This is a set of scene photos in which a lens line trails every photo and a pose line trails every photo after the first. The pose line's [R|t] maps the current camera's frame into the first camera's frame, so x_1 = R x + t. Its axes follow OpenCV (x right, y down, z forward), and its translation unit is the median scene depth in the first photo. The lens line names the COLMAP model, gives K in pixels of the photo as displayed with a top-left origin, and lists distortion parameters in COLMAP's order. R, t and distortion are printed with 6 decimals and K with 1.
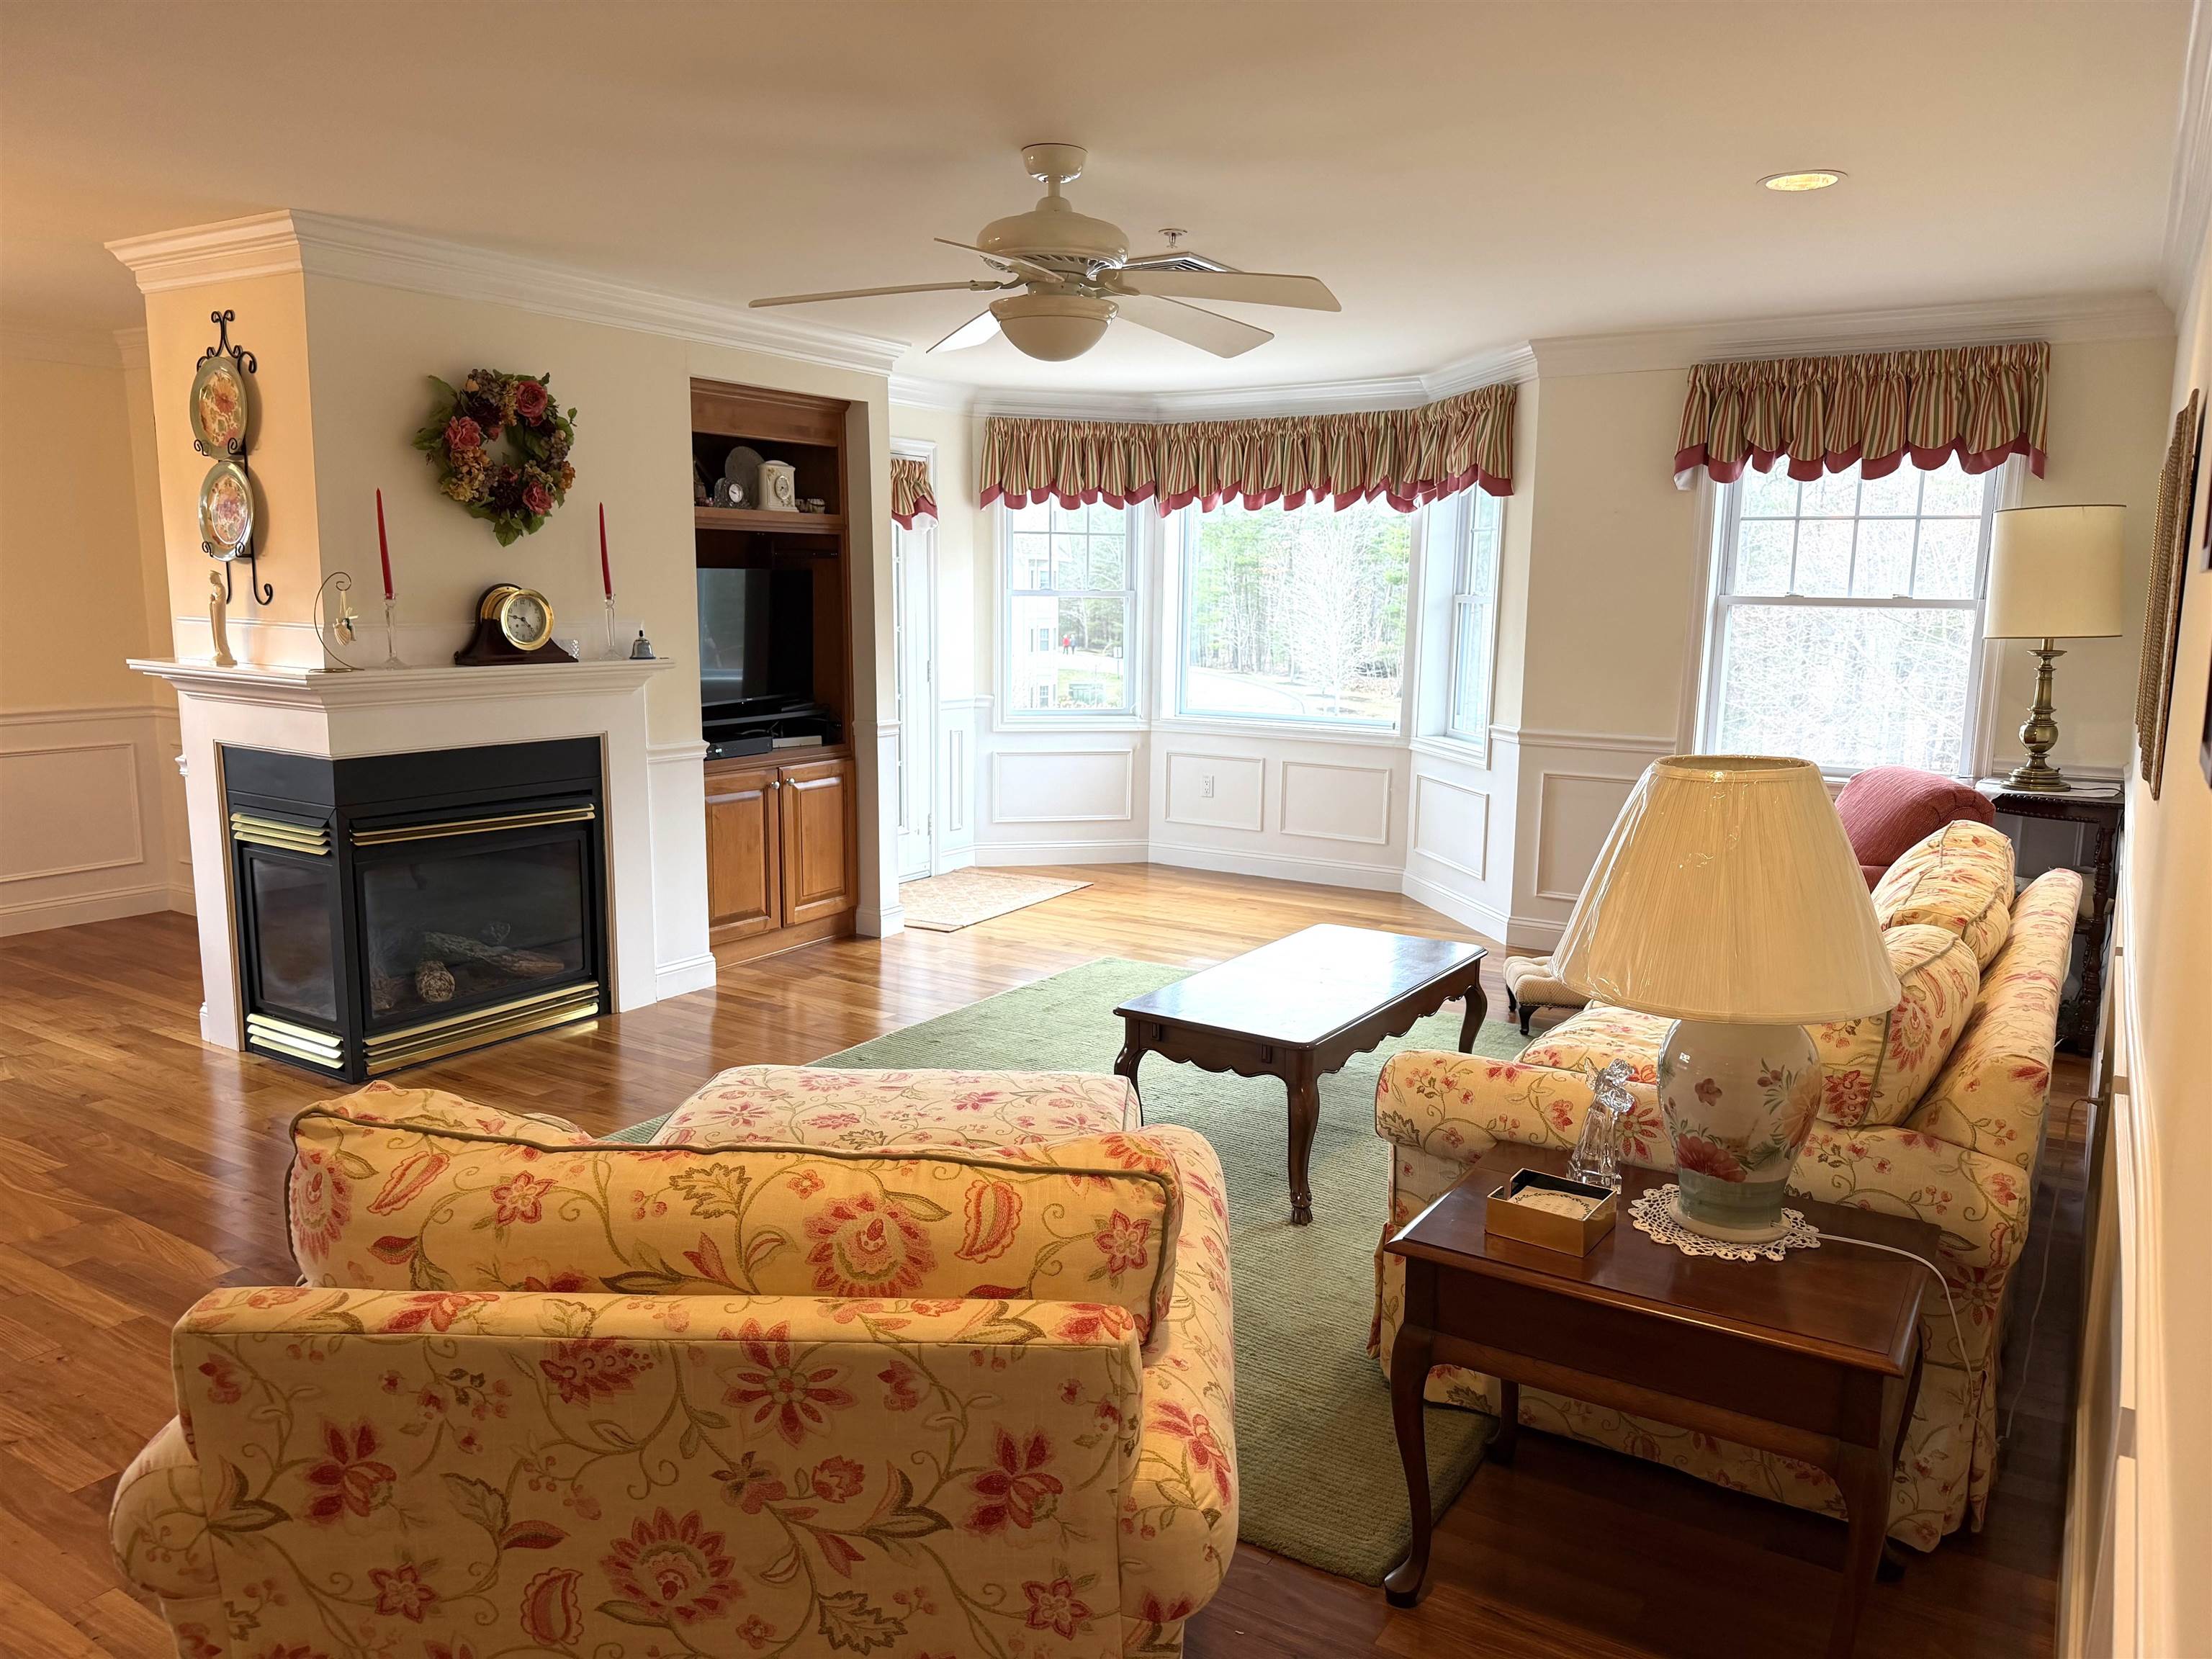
lens RADIAL K [[1568.2, 0, 1106.1], [0, 1568.2, 834.4], [0, 0, 1]] dist [-0.004039, -0.003817]
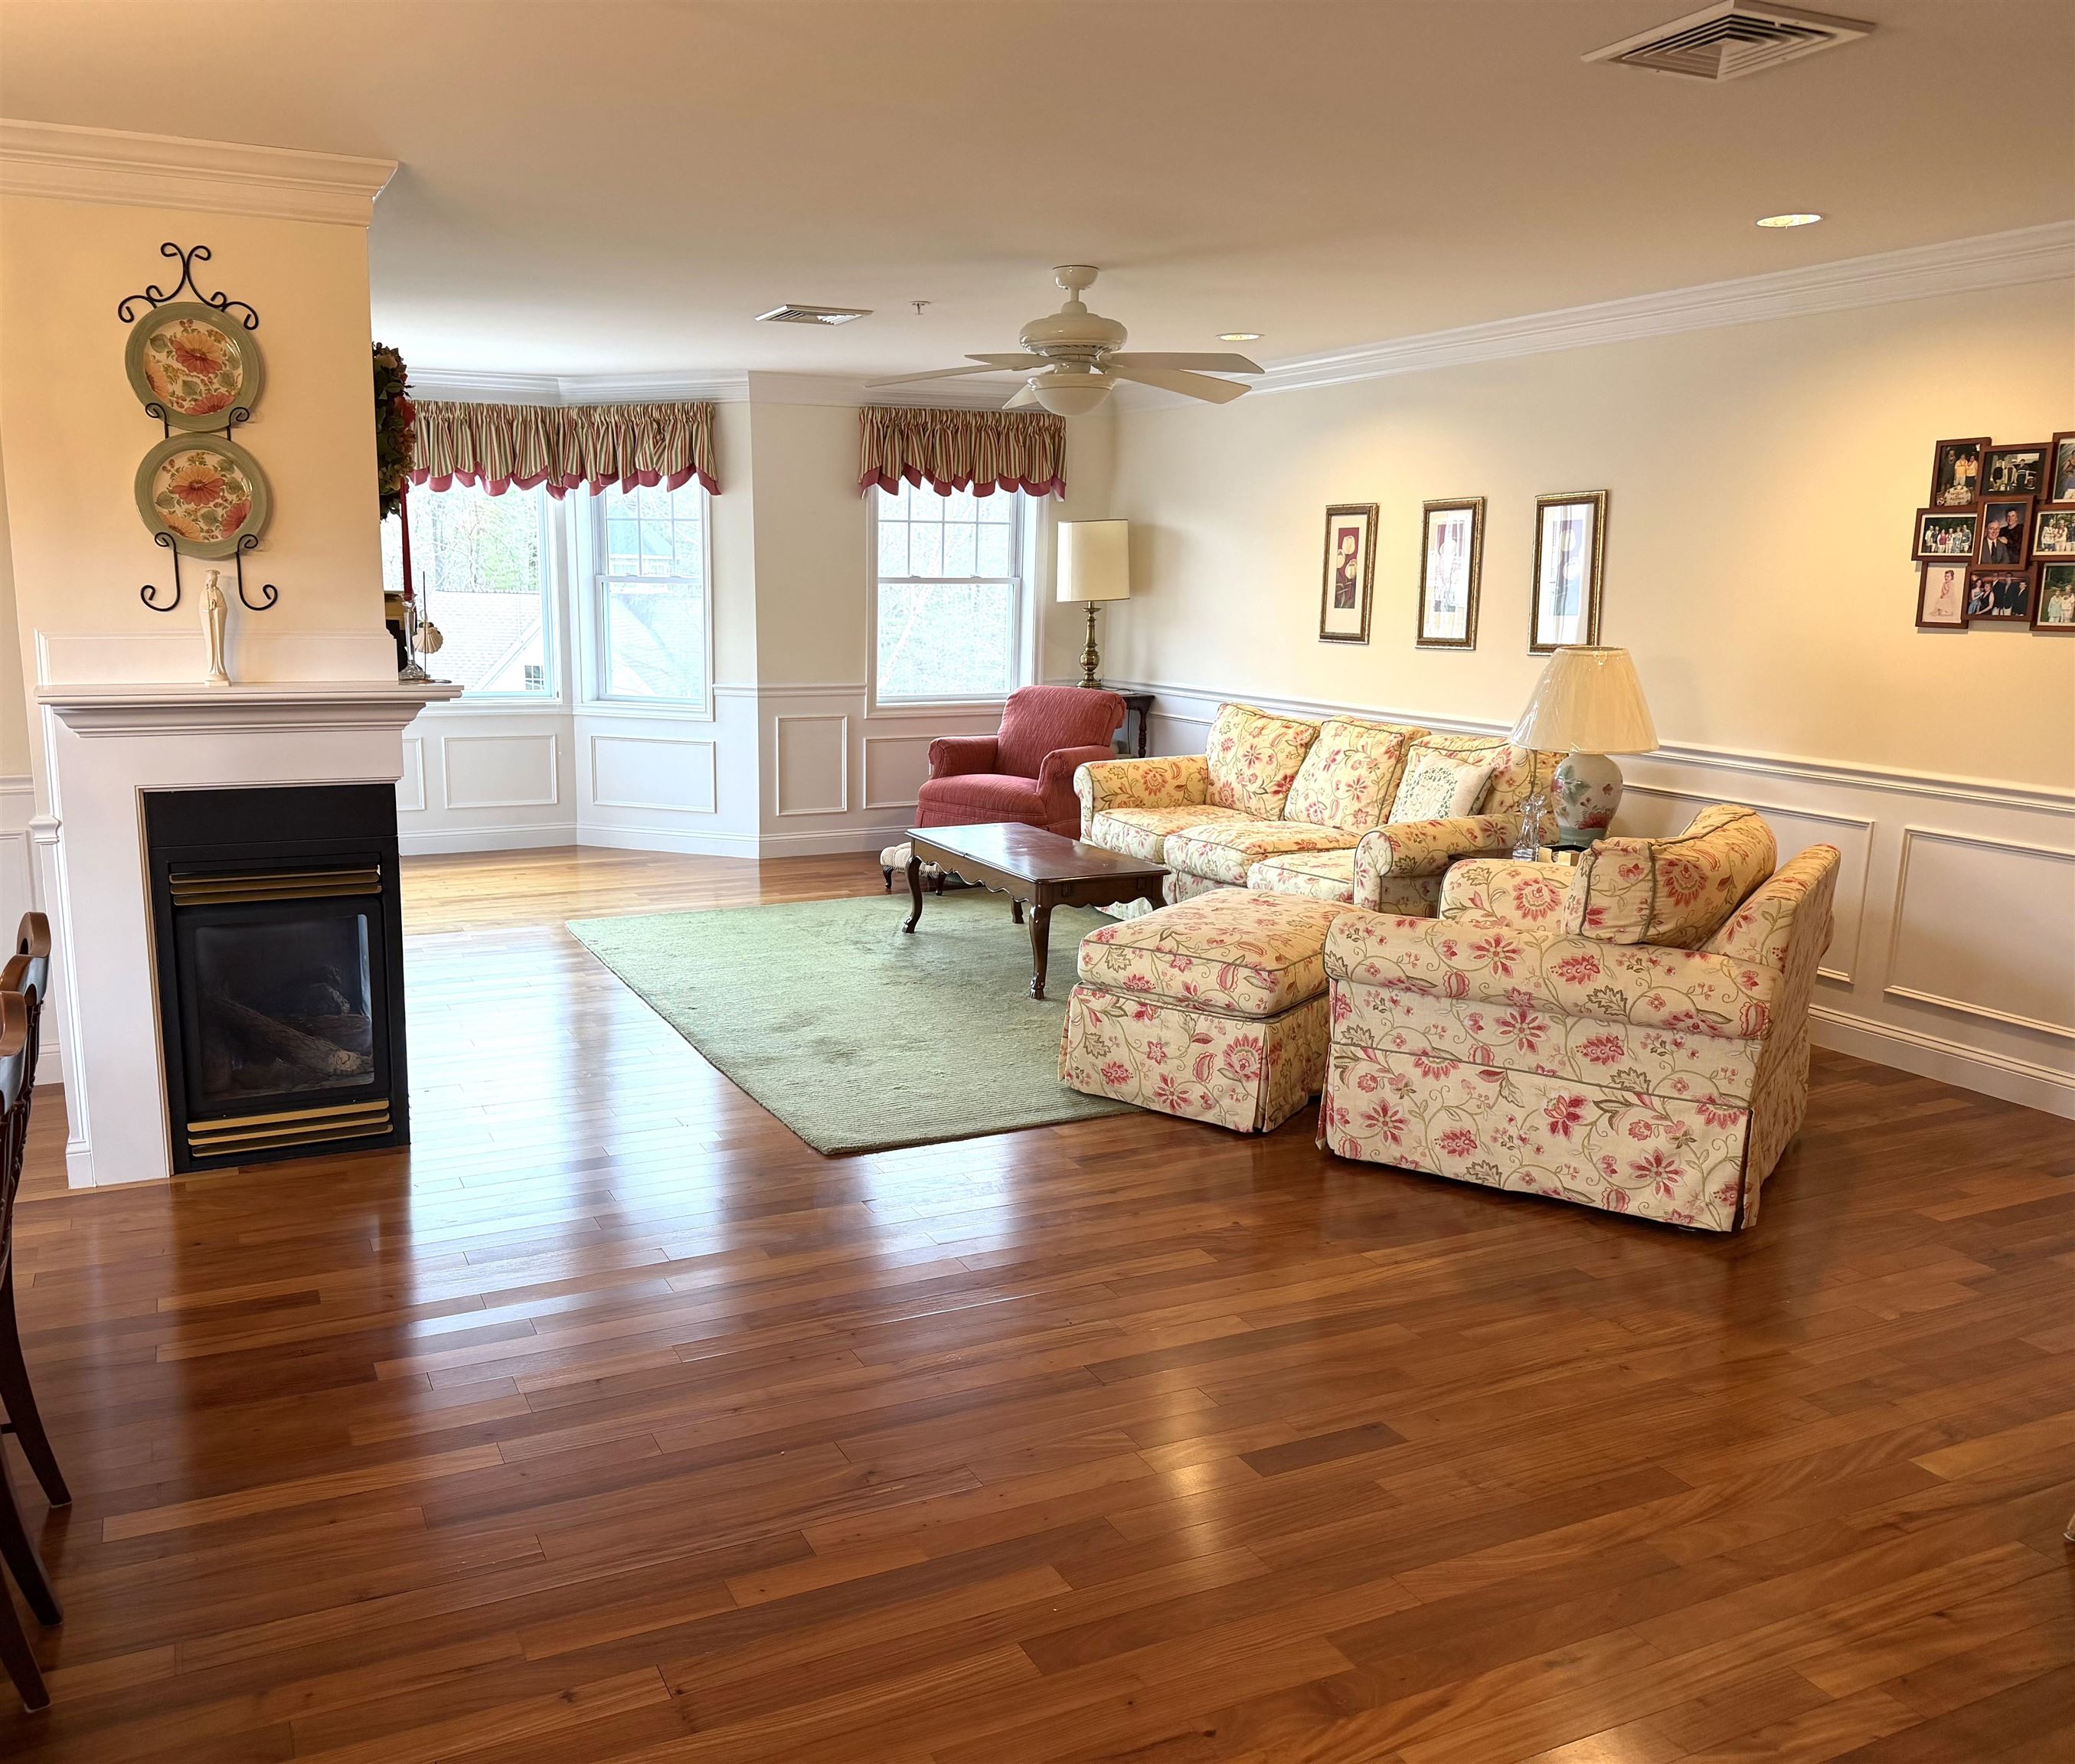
lens RADIAL K [[1630.3, 0, 1036.3], [0, 1630.3, 877.6], [0, 0, 1]] dist [0.042797, -0.000289]
pose [[0.496565, -0.162577, 0.852638, -0.817235], [0.134161, 0.984874, 0.109657, -0.030030], [-0.857569, 0.059939, 0.510865, 0.162692]]
